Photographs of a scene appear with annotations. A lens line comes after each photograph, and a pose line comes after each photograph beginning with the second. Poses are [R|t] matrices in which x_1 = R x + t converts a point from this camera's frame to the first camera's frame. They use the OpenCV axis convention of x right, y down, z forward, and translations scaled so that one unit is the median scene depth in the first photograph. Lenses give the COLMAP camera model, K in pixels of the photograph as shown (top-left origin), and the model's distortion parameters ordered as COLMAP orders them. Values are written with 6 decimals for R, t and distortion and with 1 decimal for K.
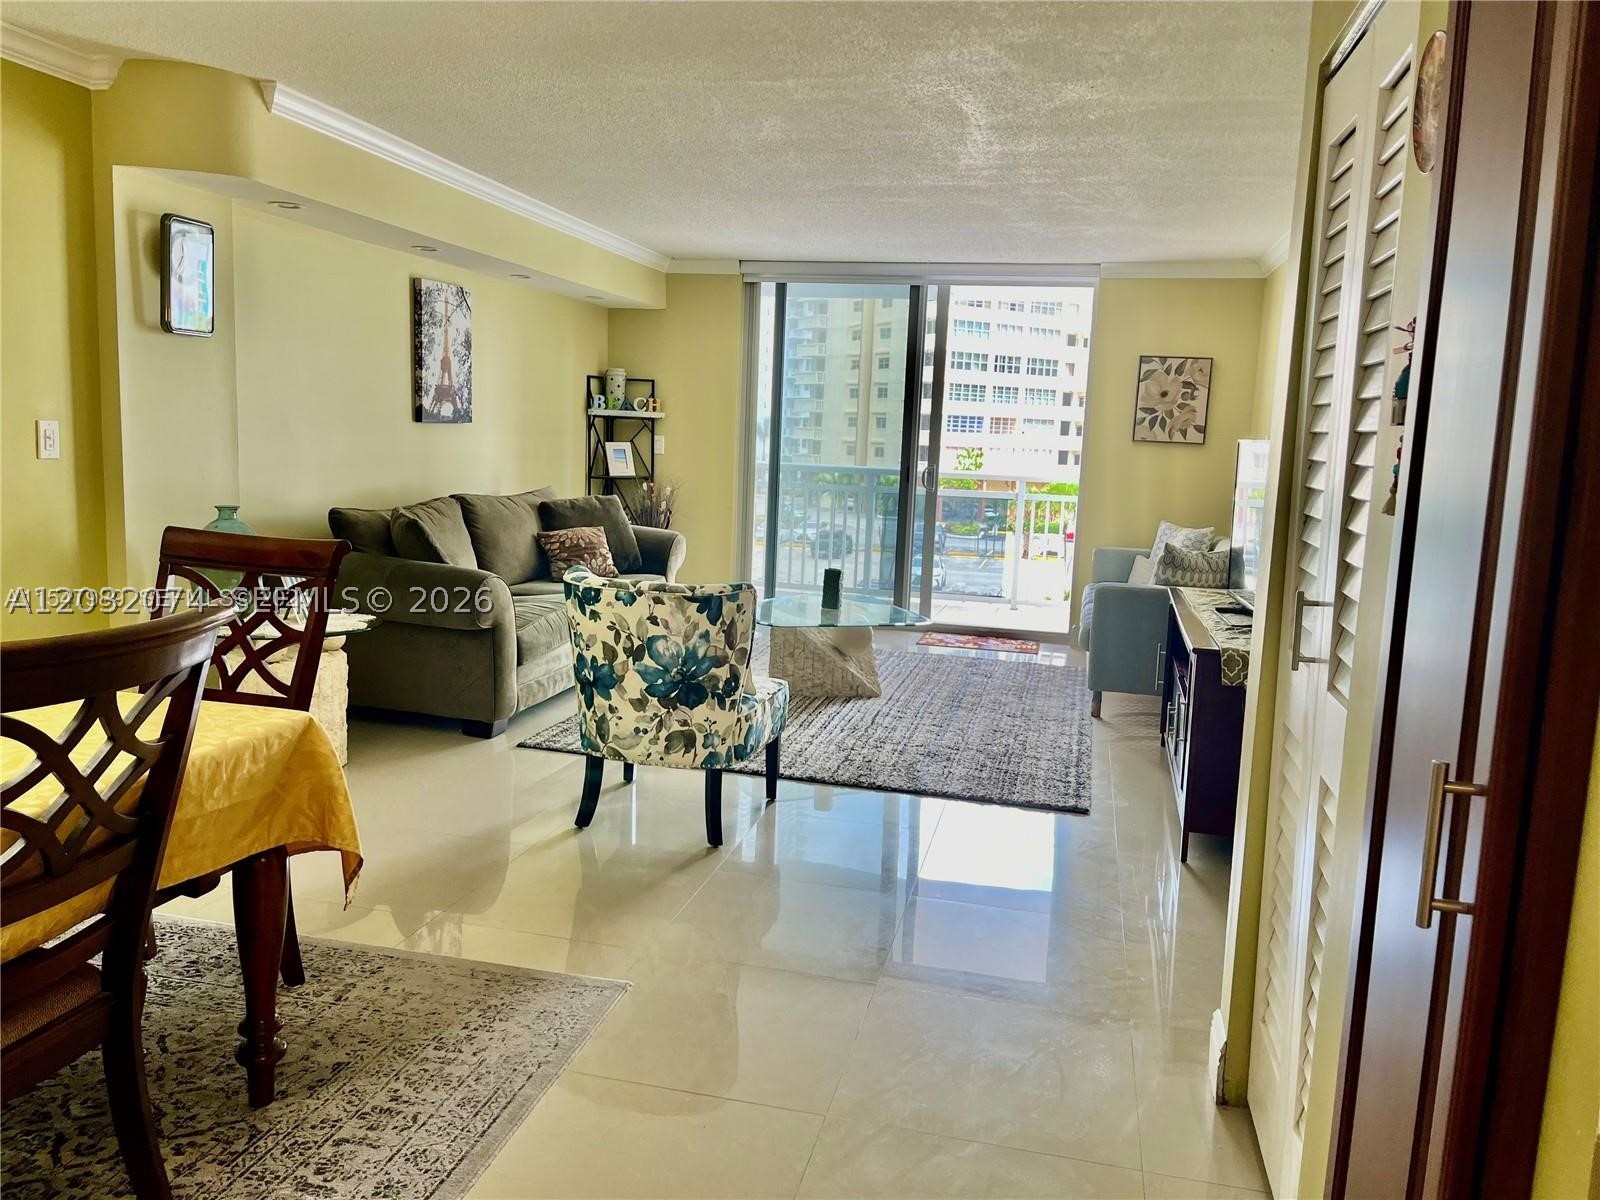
lens RADIAL K [[1245.4, 0, 826.7], [0, 1245.4, 602.9], [0, 0, 1]] dist [0.092616, -0.130966]
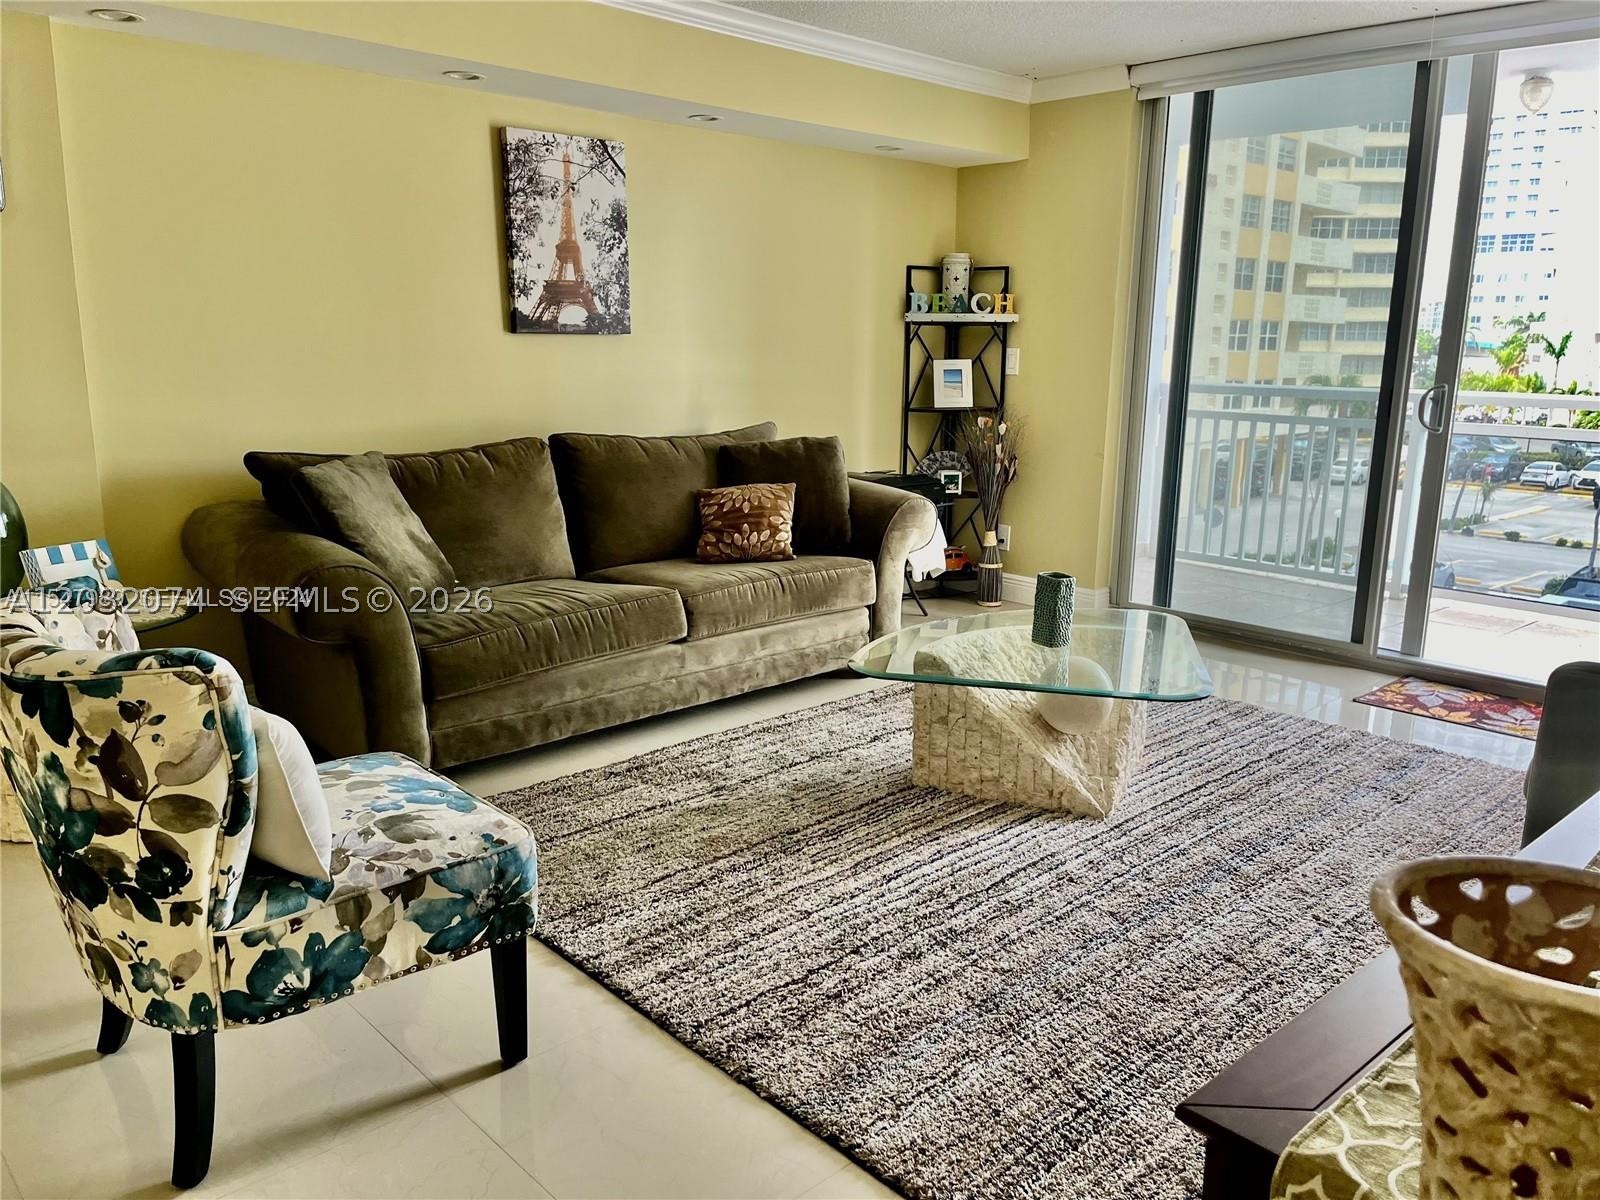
lens RADIAL K [[1245.4, 0, 826.7], [0, 1245.4, 602.9], [0, 0, 1]] dist [0.092616, -0.130966]
pose [[0.827923, 0.086680, -0.554102, 0.230897], [-0.056239, 0.995836, 0.071751, -0.048722], [0.558014, -0.028242, 0.829351, 0.473813]]
